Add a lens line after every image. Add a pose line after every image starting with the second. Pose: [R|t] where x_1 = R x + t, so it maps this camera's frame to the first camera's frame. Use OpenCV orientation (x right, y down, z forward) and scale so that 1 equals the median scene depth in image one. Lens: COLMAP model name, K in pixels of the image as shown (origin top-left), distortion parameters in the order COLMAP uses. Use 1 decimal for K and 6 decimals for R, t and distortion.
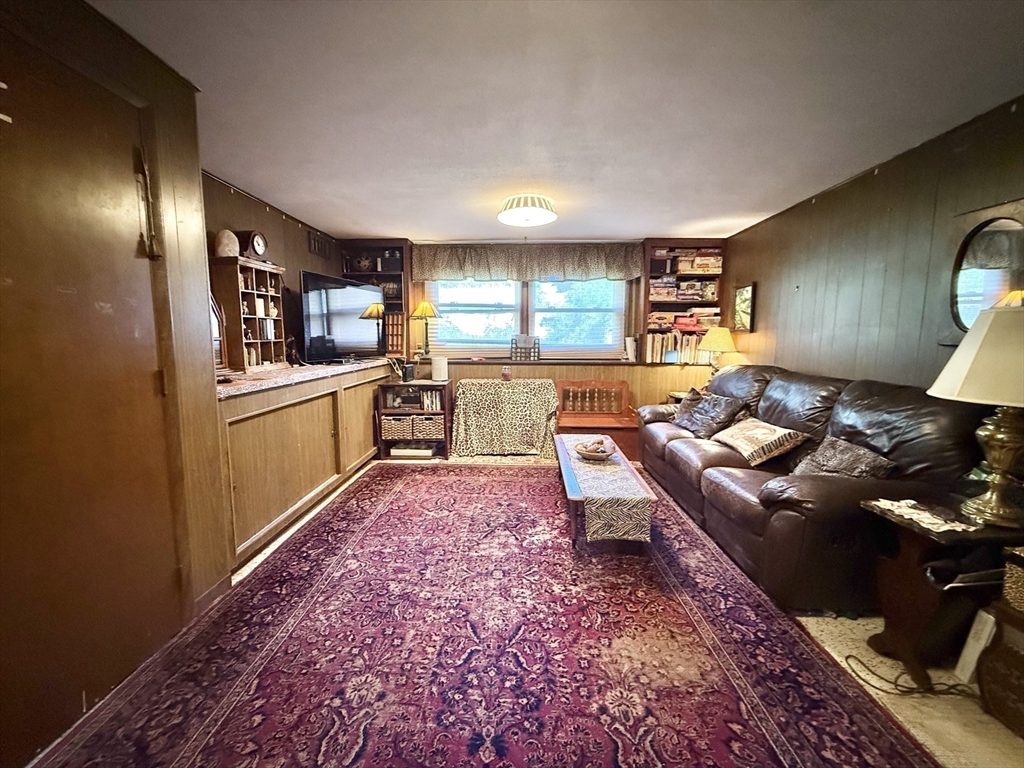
lens RADIAL K [[415.1, 0, 500.2], [0, 415.1, 384.6], [0, 0, 1]] dist [-0.008325, -0.000277]
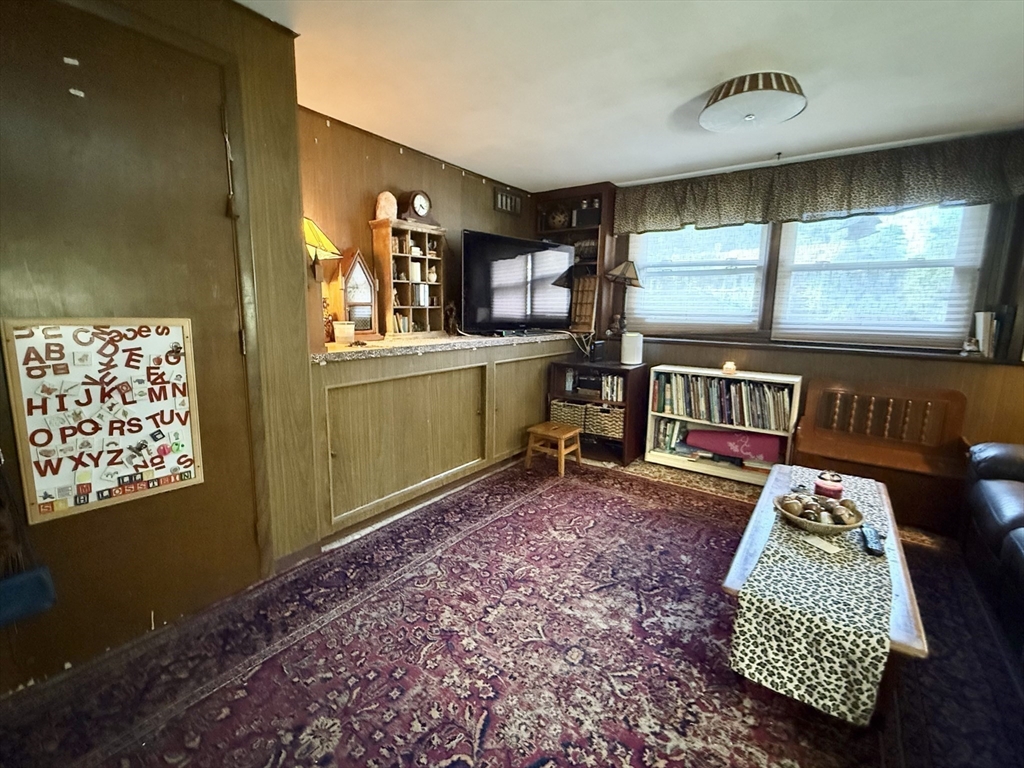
lens RADIAL K [[452.6, 0, 512.0], [0, 452.6, 384.0], [0, 0, 1]] dist [-0.002318, -0.000196]
pose [[0.827340, 0.104146, -0.551963, 0.204982], [-0.078105, 0.994445, 0.070562, -0.020831], [0.556245, -0.015268, 0.830878, 0.253933]]
